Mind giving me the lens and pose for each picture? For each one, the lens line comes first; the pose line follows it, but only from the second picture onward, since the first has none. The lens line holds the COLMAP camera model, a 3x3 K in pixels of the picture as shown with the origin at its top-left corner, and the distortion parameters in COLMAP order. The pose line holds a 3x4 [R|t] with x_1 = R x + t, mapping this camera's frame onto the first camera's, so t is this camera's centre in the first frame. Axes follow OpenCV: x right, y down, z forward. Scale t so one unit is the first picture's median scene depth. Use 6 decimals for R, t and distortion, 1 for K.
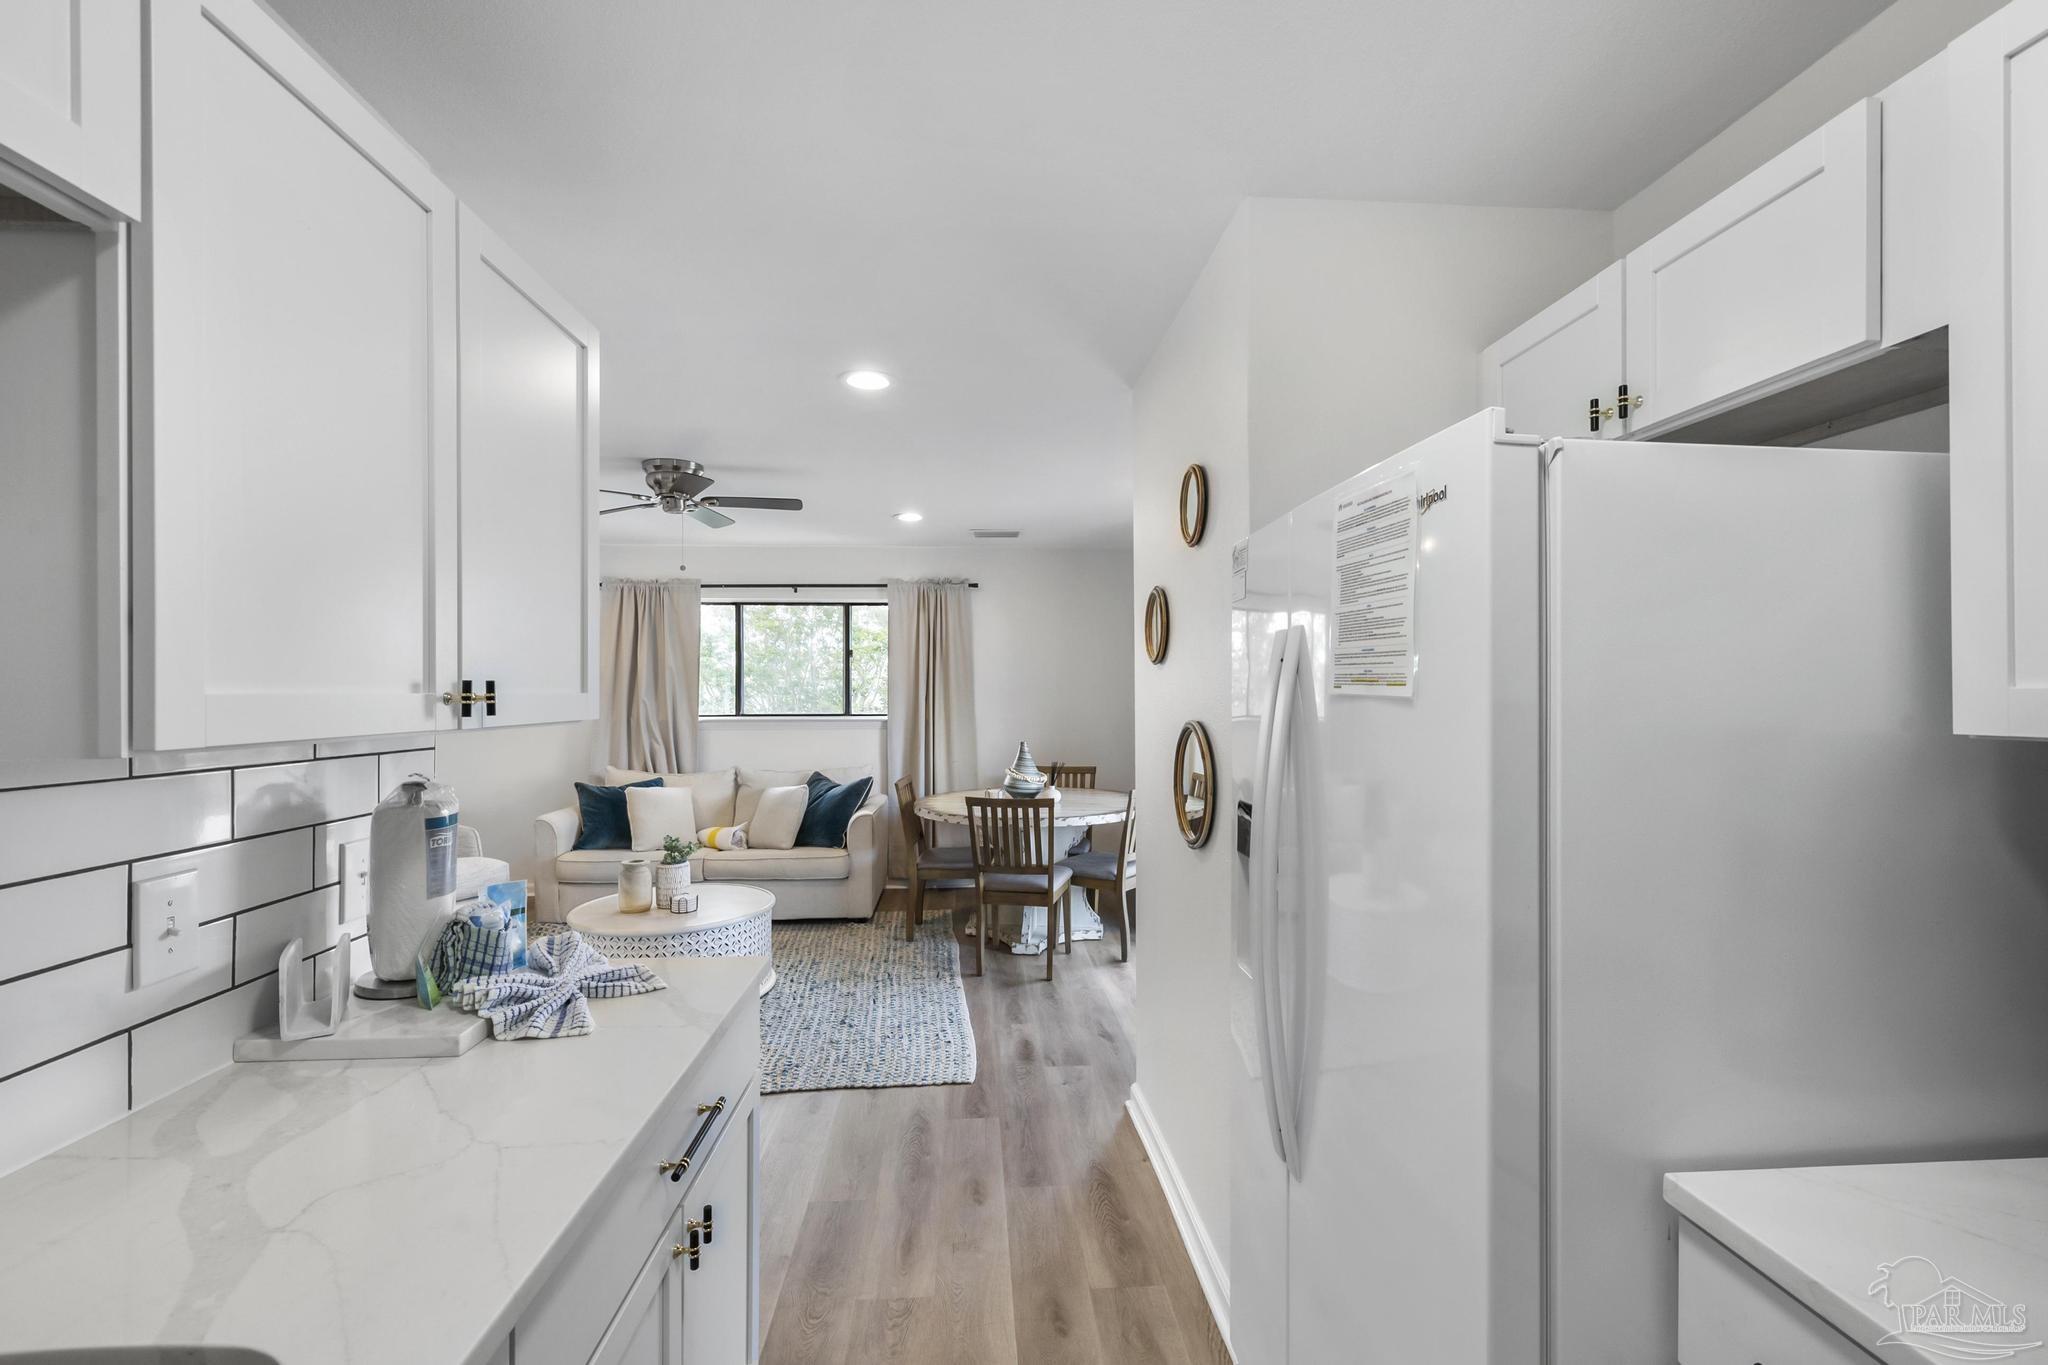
lens RADIAL K [[872.4, 0, 1031.1], [0, 872.4, 691.8], [0, 0, 1]] dist [0.002073, -0.001270]
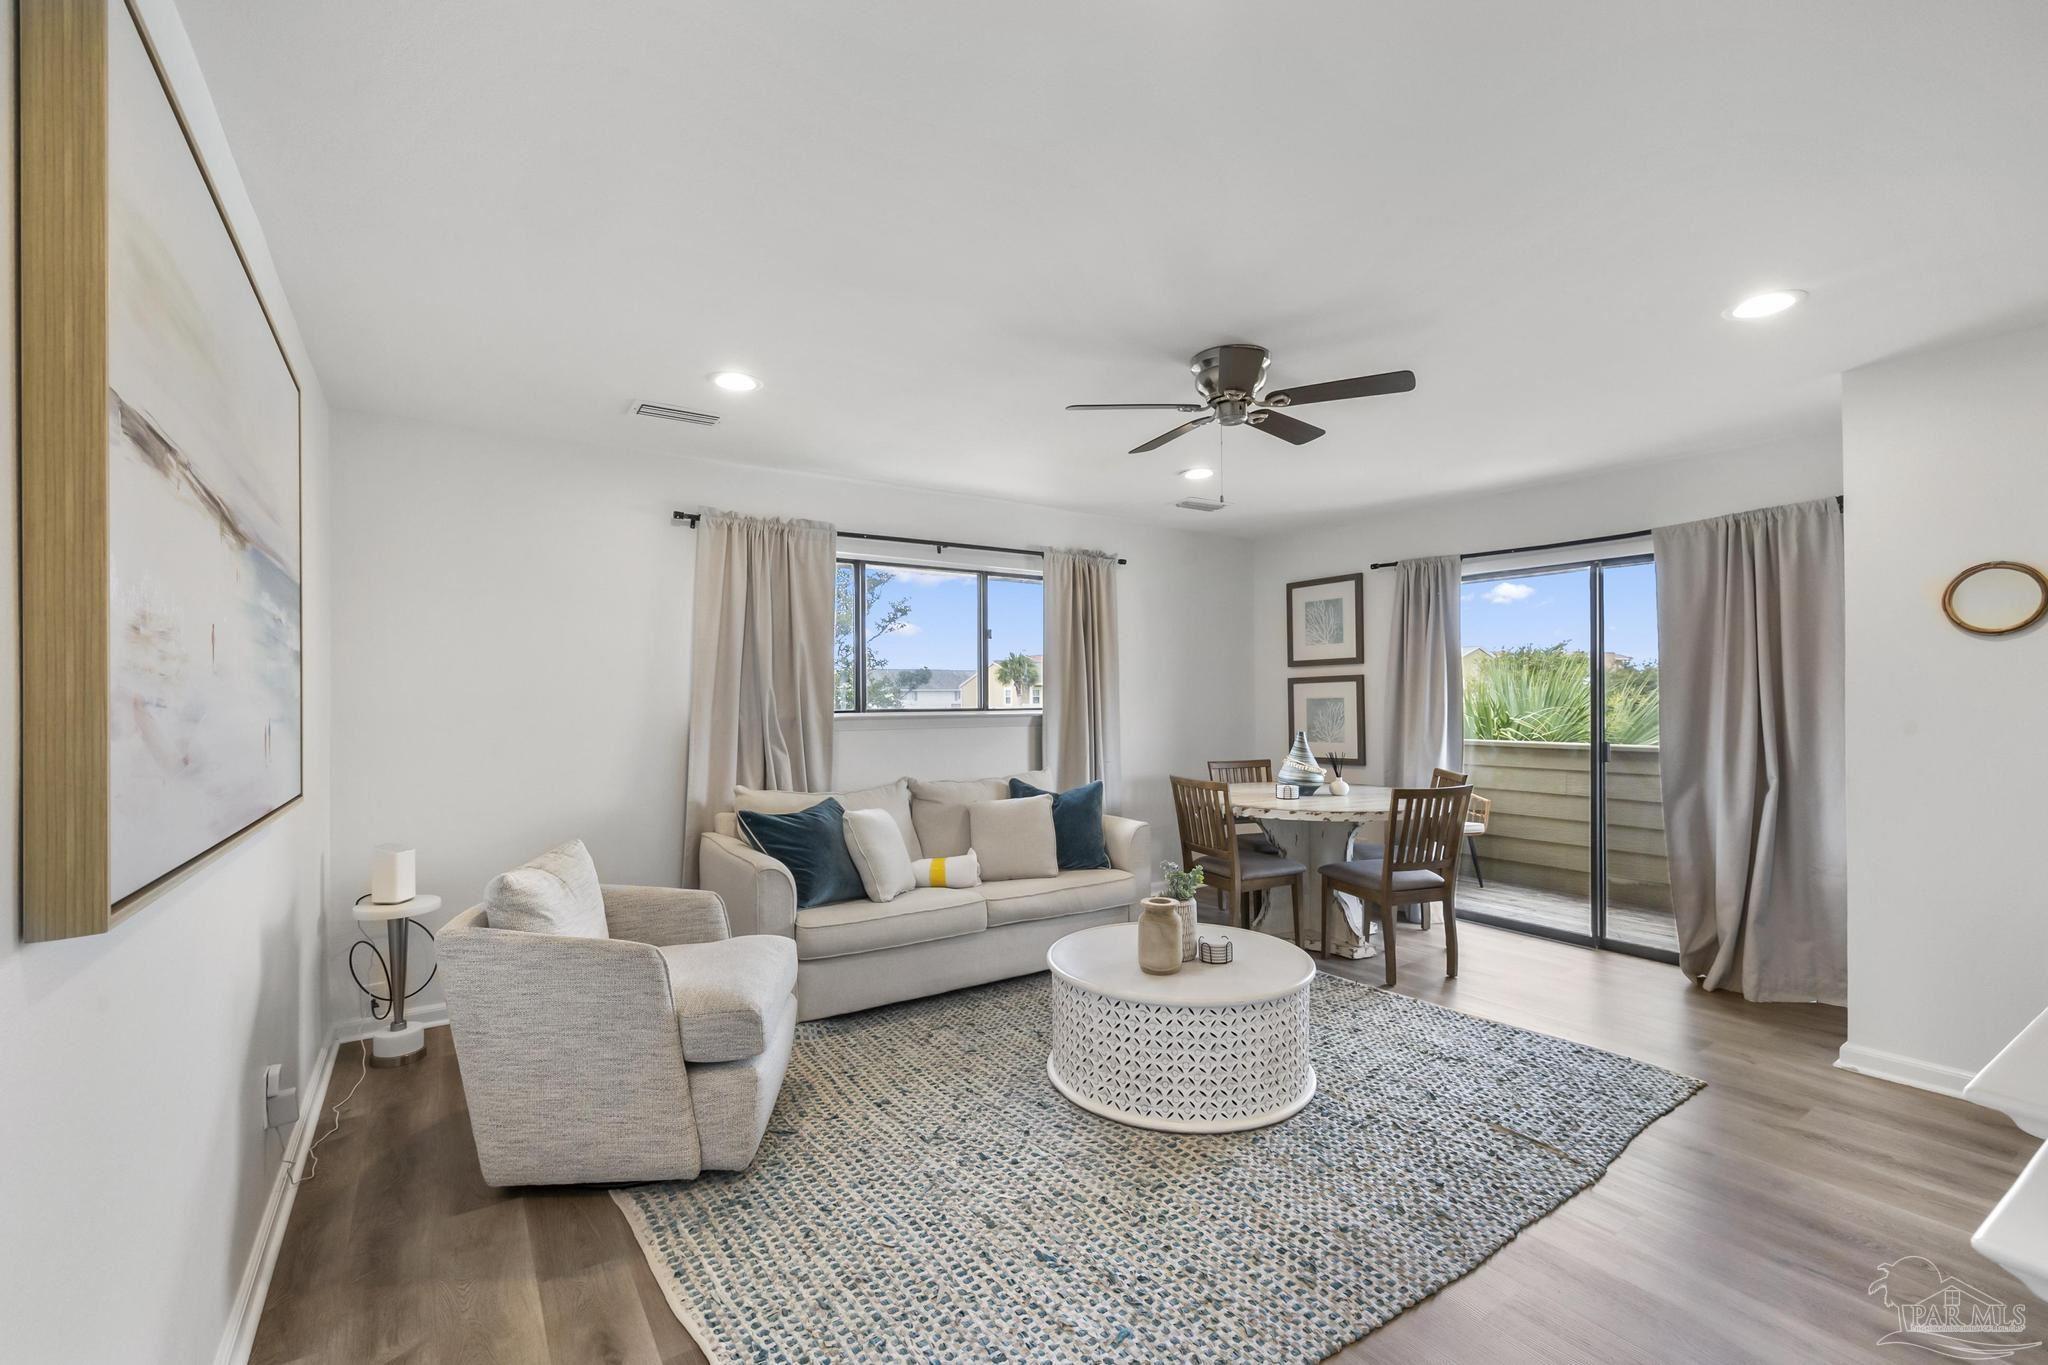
lens RADIAL K [[872.4, 0, 1024.9], [0, 872.4, 691.3], [0, 0, 1]] dist [0.002073, -0.001270]
pose [[0.867242, 0.004050, 0.497870, -0.638586], [0.000527, 0.999959, -0.009052, 0.019635], [-0.497886, 0.008113, 0.867204, 0.299369]]
